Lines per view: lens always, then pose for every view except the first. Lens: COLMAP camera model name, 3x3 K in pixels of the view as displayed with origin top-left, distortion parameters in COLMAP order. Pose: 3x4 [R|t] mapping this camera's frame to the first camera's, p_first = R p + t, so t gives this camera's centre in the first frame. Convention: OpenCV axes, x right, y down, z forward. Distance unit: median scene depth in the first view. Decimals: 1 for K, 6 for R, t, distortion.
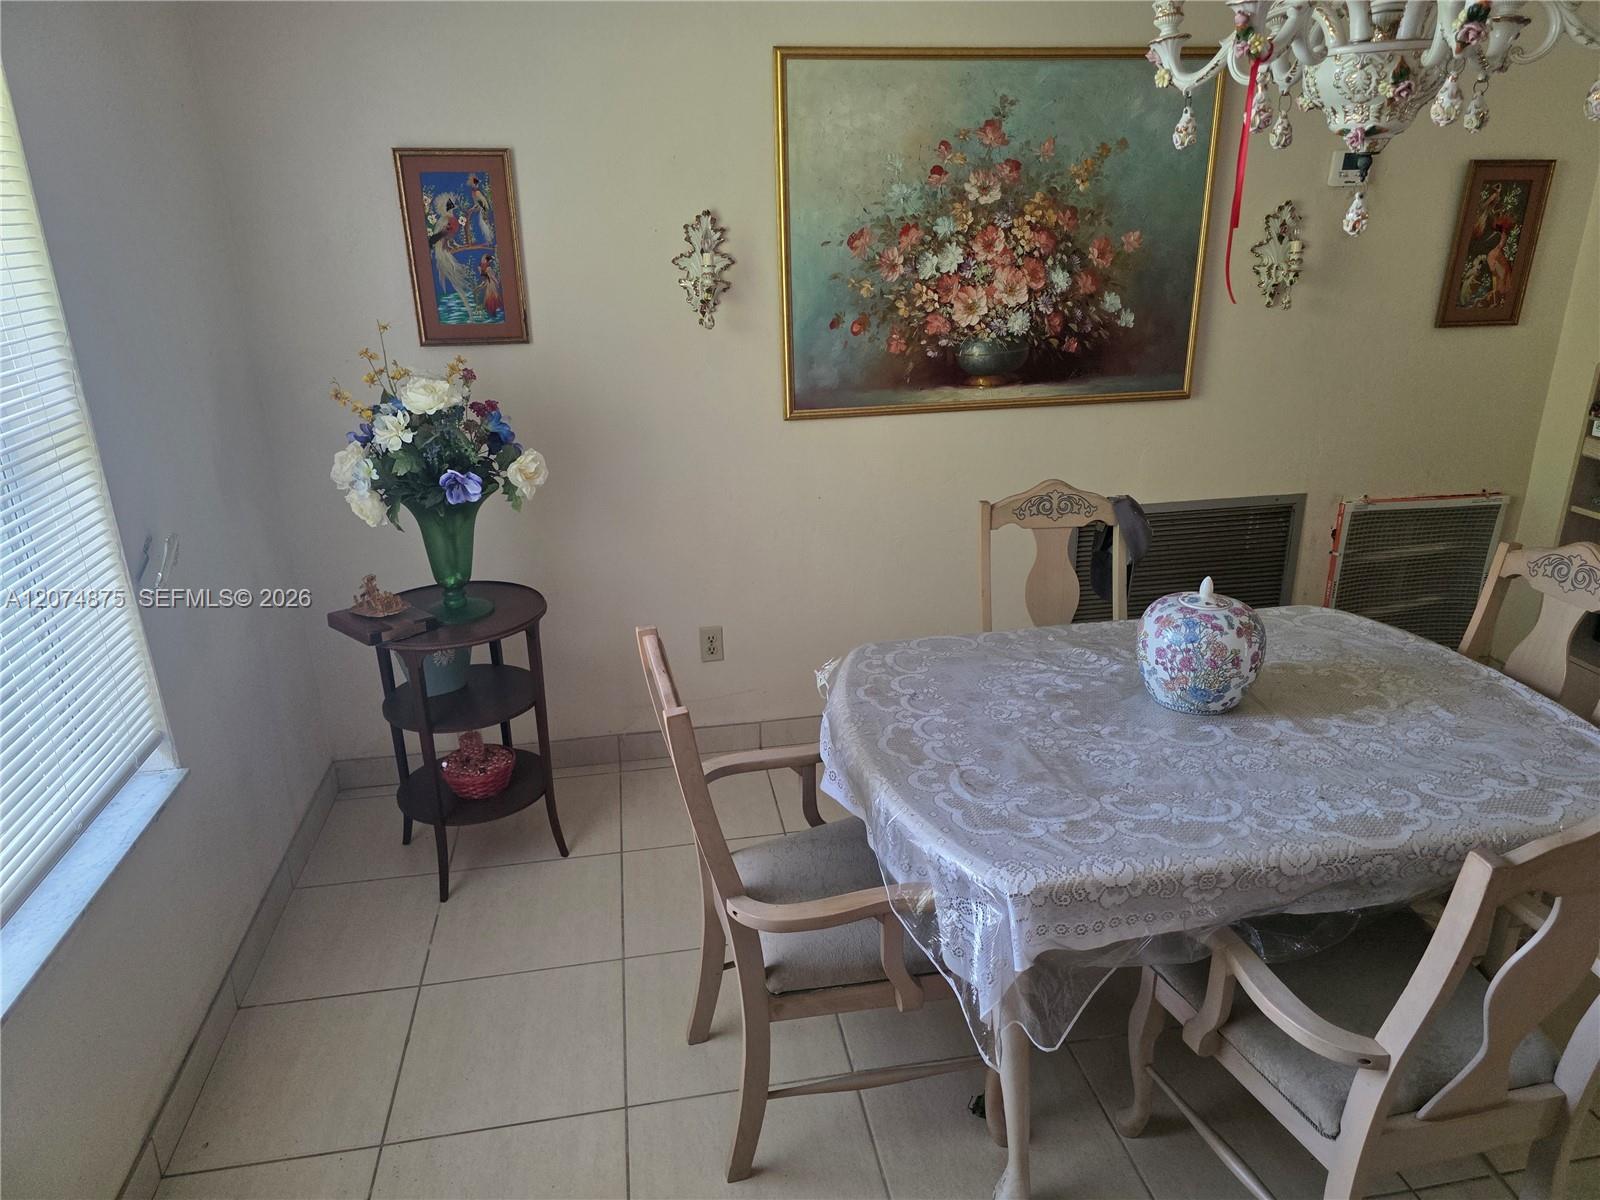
lens RADIAL K [[1083.2, 0, 809.4], [0, 1083.2, 601.6], [0, 0, 1]] dist [0.068354, -0.059267]
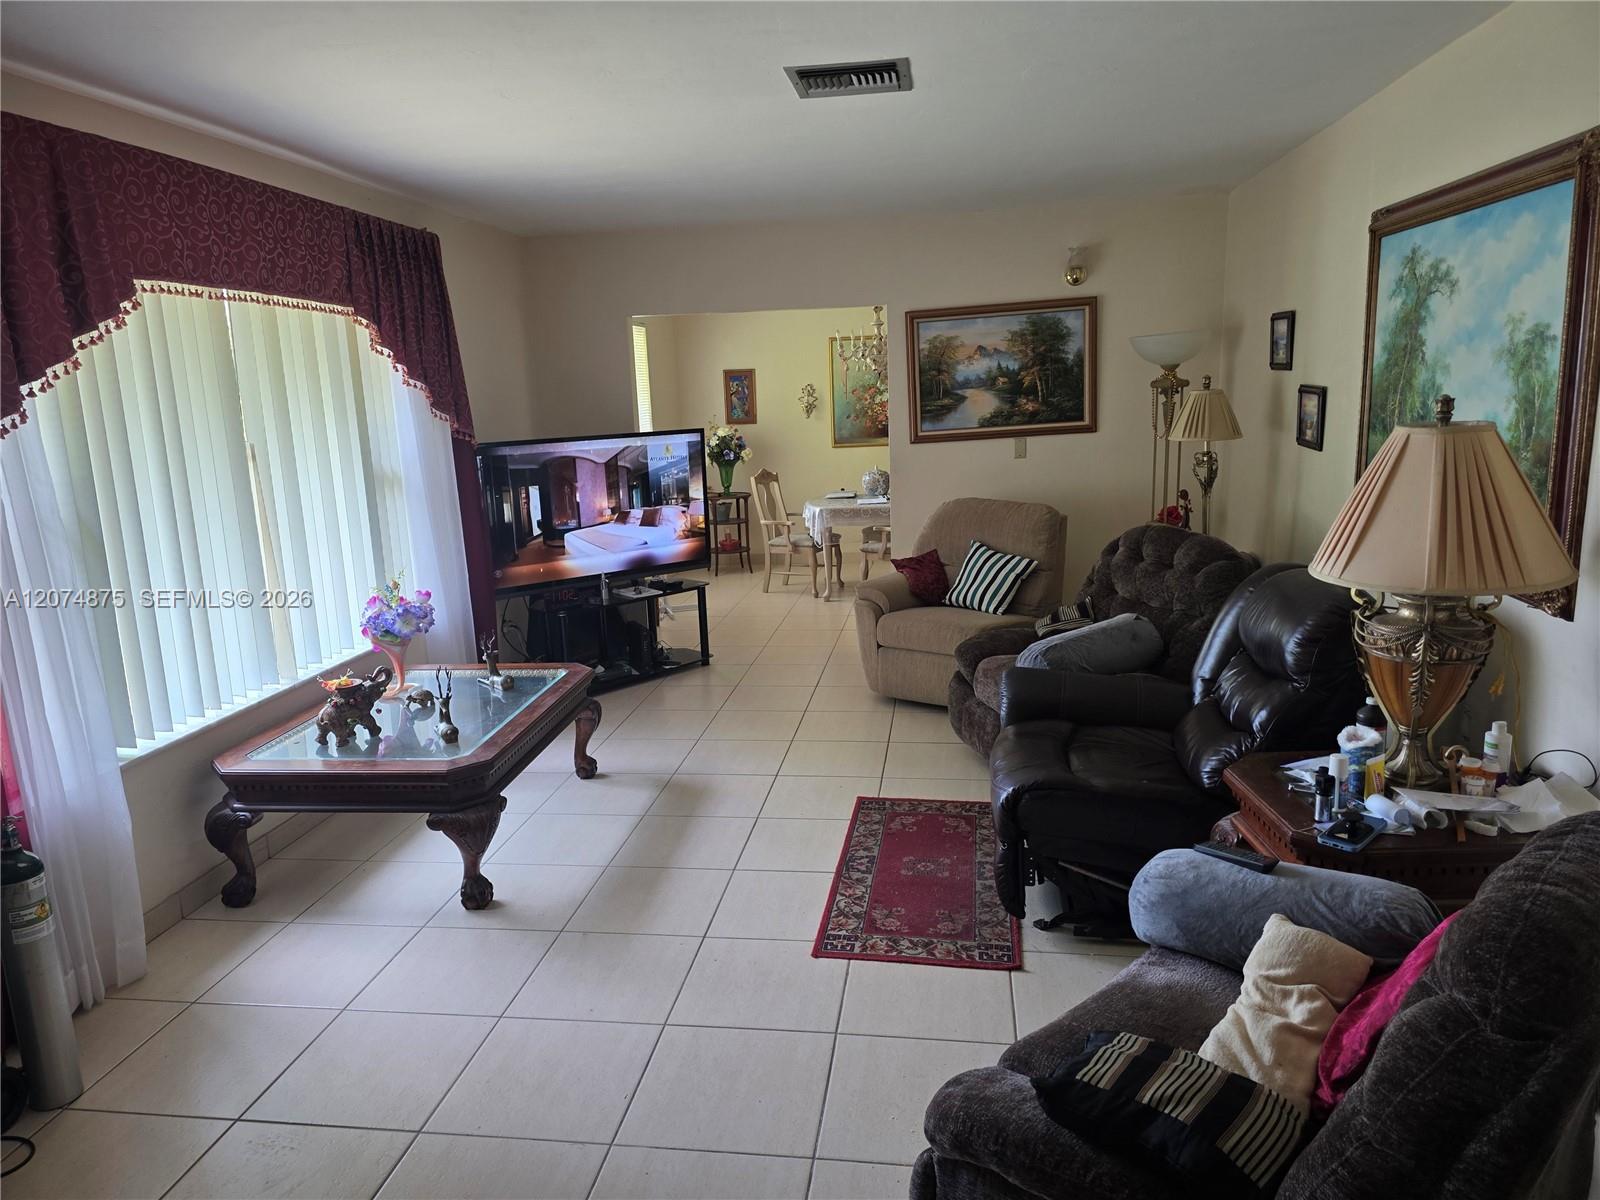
lens RADIAL K [[1083.2, 0, 799.7], [0, 1083.2, 600.0], [0, 0, 1]] dist [0.068354, -0.059267]
pose [[0.948591, 0.037879, -0.314231, 0.946058], [-0.084417, 0.987128, -0.135841, 0.746289], [0.305040, 0.155384, 0.939578, -2.022862]]
